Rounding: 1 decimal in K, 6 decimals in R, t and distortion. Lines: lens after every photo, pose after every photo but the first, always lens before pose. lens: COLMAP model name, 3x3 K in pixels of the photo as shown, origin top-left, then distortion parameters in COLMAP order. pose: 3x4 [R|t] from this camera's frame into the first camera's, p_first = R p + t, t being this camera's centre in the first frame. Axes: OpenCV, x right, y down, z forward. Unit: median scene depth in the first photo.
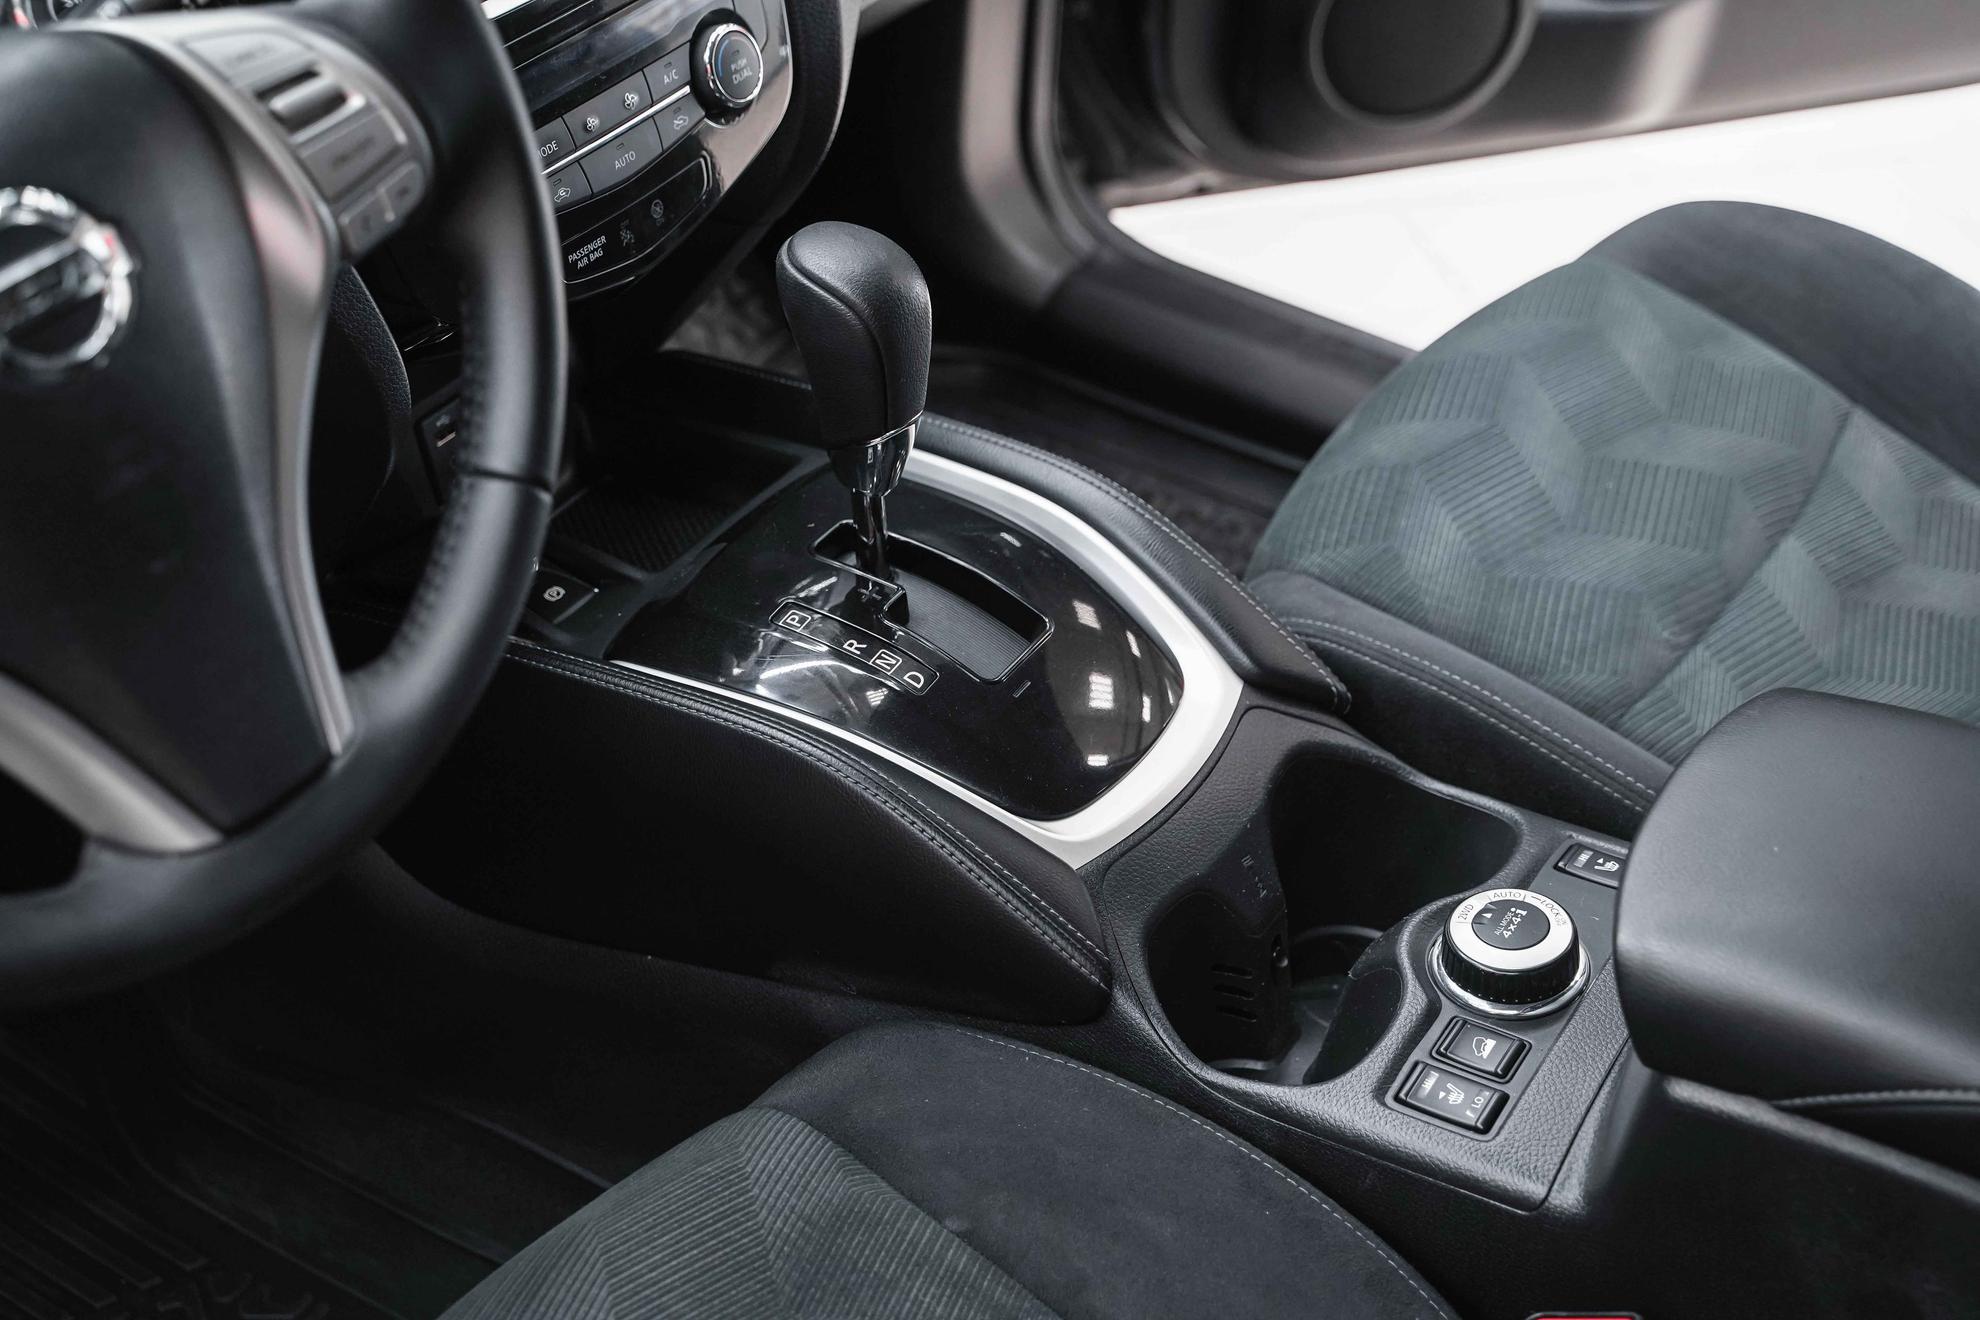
lens RADIAL K [[2868.0, 0, 990.0], [0, 2868.0, 660.0], [0, 0, 1]] dist [0.016619, 0.006021]
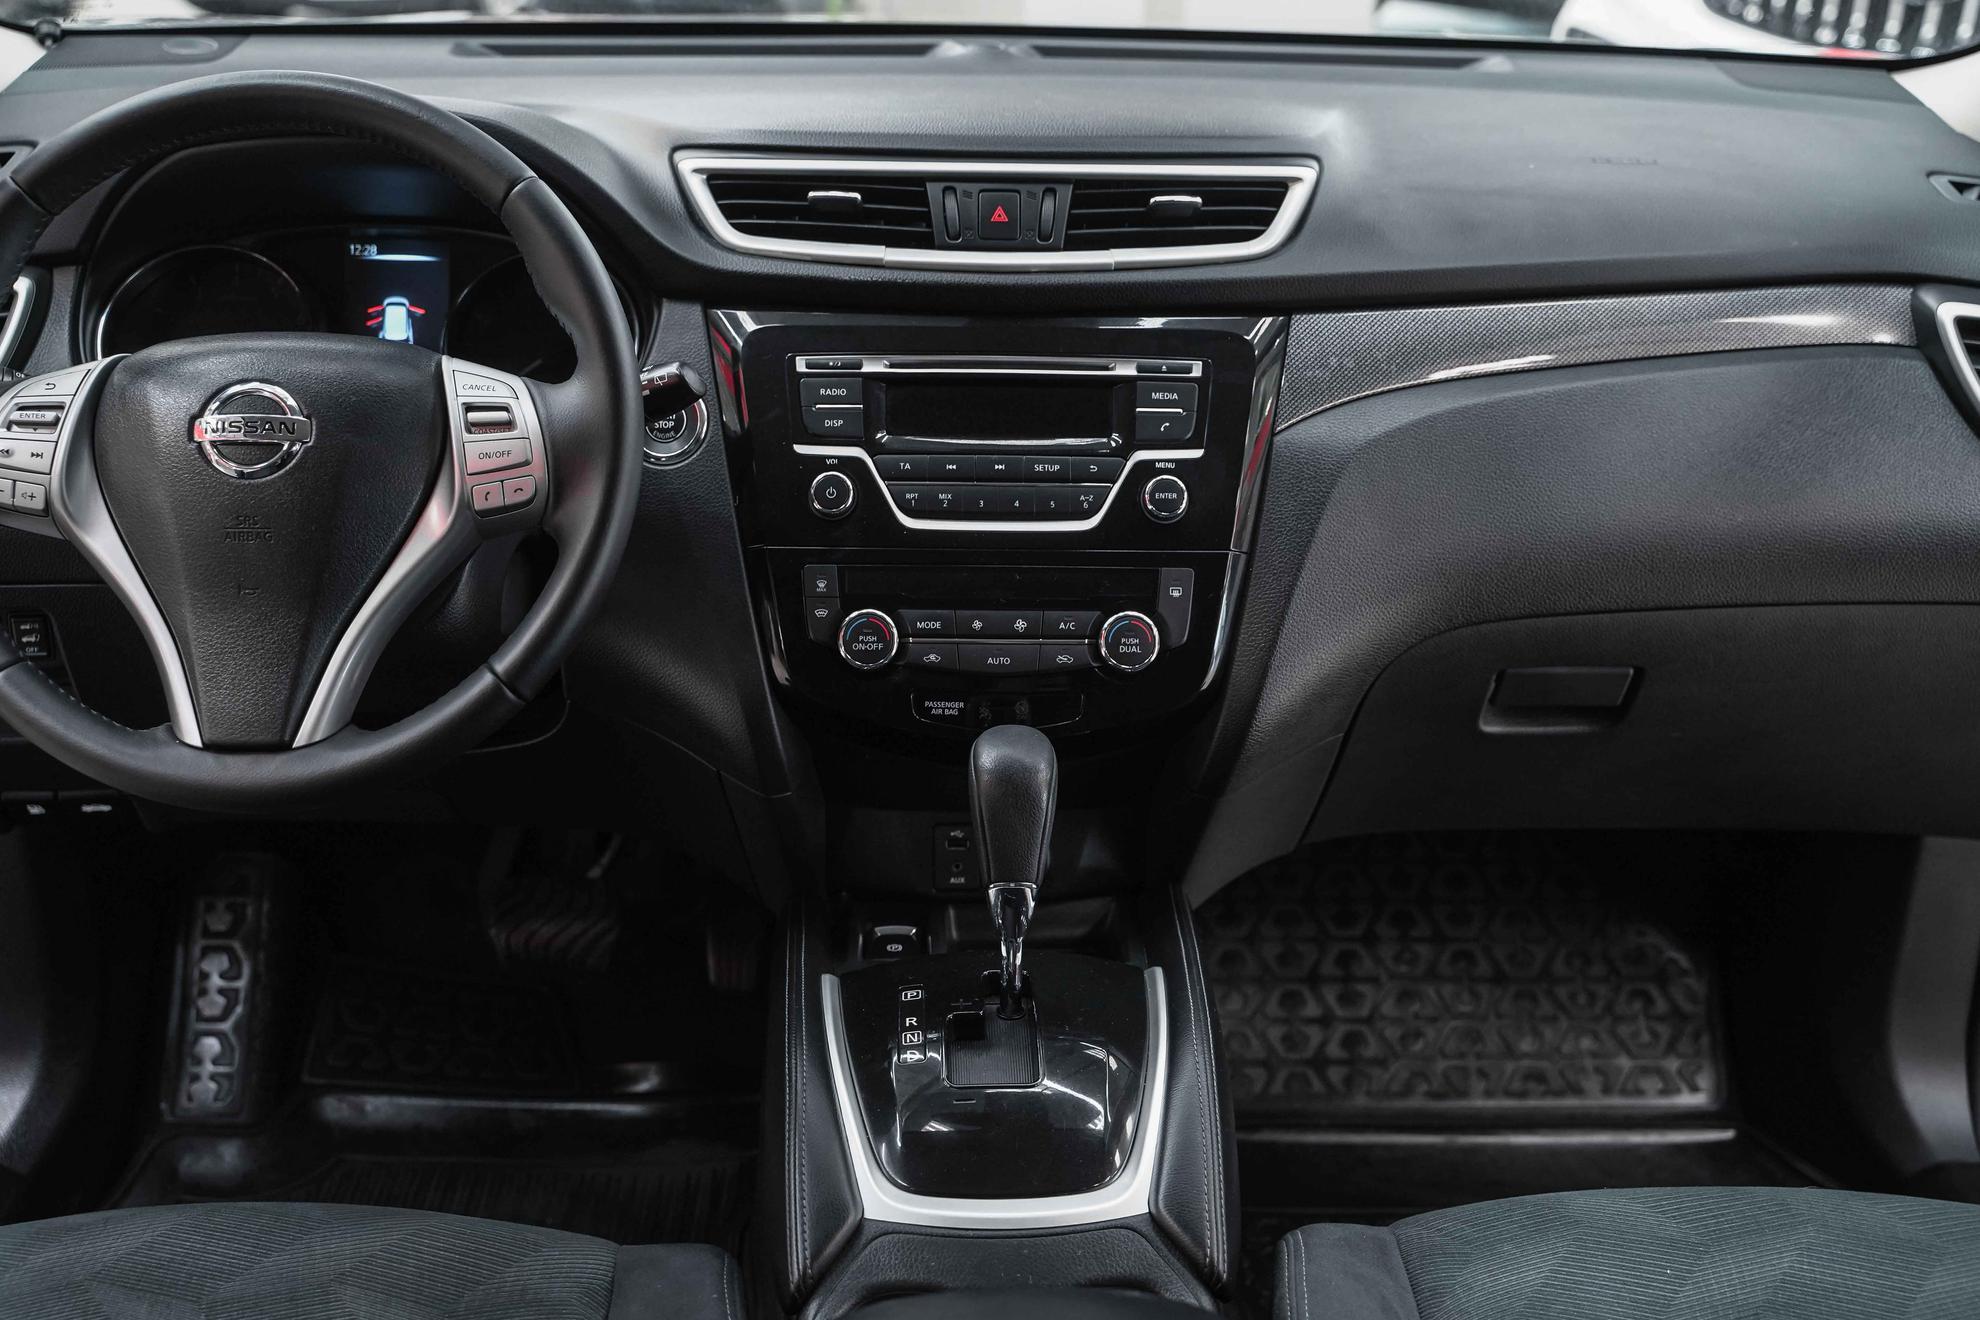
lens RADIAL K [[2421.8, 0, 986.7], [0, 2421.8, 625.6], [0, 0, 1]] dist [-0.000733, 0.012345]
pose [[0.552062, 0.247421, -0.796248, 0.863963], [-0.508011, 0.857056, -0.085903, -0.088104], [0.661175, 0.451926, 0.598841, 0.283973]]
